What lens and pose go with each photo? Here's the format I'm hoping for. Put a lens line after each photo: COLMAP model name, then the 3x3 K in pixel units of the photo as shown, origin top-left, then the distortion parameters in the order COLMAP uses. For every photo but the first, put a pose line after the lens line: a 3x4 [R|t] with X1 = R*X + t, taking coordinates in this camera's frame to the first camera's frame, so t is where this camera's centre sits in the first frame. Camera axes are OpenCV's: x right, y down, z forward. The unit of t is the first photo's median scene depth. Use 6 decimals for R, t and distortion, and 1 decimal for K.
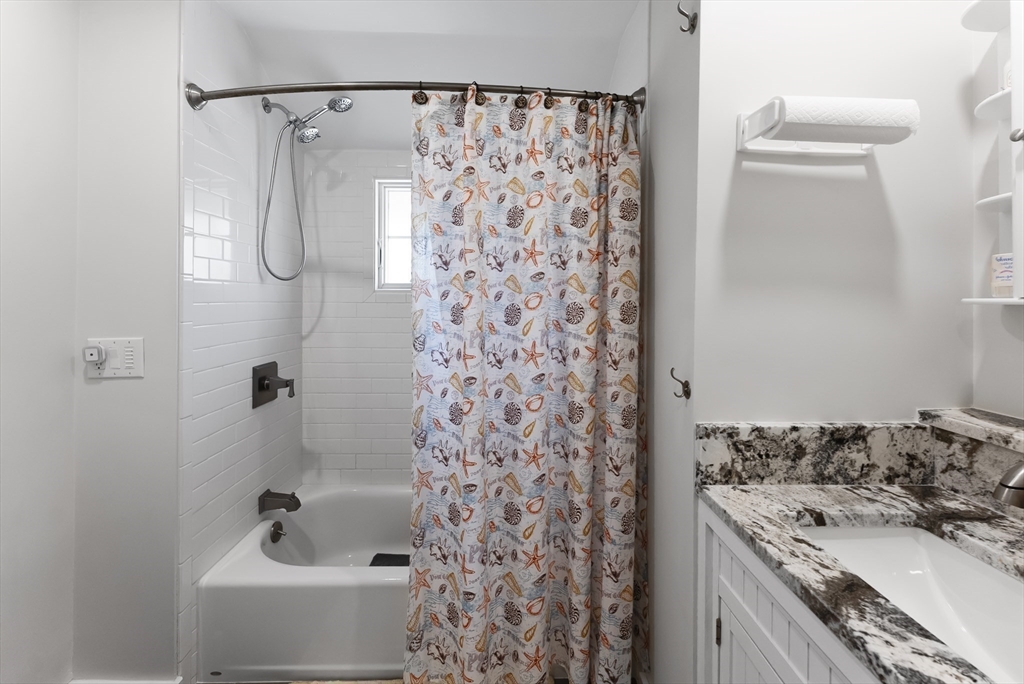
lens RADIAL K [[404.1, 0, 515.0], [0, 404.1, 296.0], [0, 0, 1]] dist [-0.003555, 0.000749]
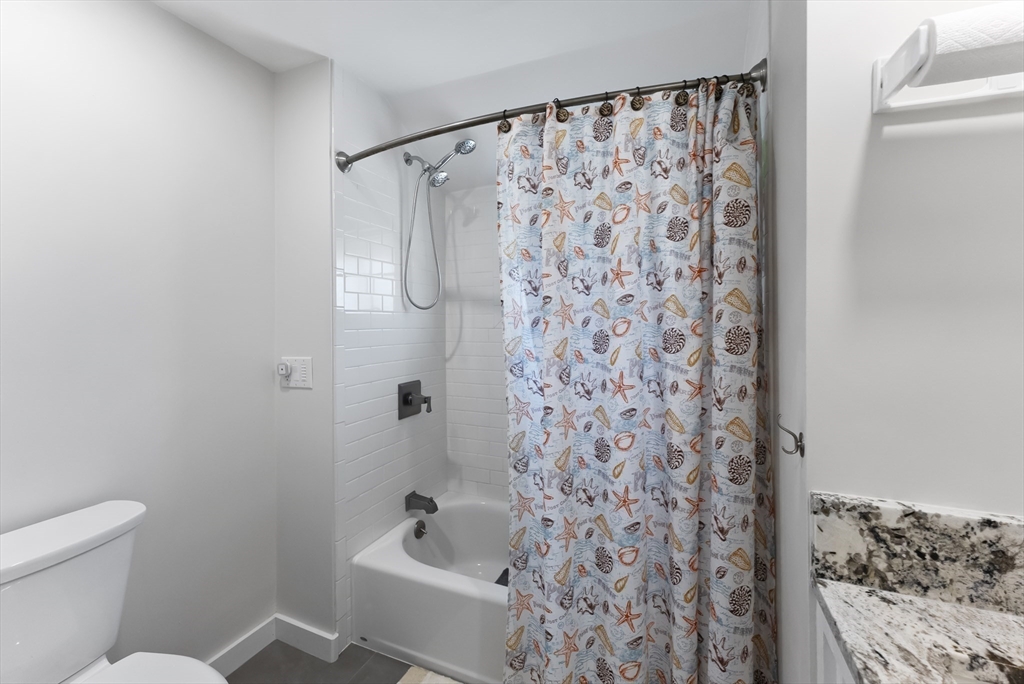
lens RADIAL K [[404.1, 0, 526.2], [0, 404.1, 318.1], [0, 0, 1]] dist [-0.003555, 0.000749]
pose [[0.921261, -0.014346, -0.388679, 0.202026], [0.012557, 0.999896, -0.007144, -0.003344], [0.388741, 0.001701, 0.921345, 0.089419]]
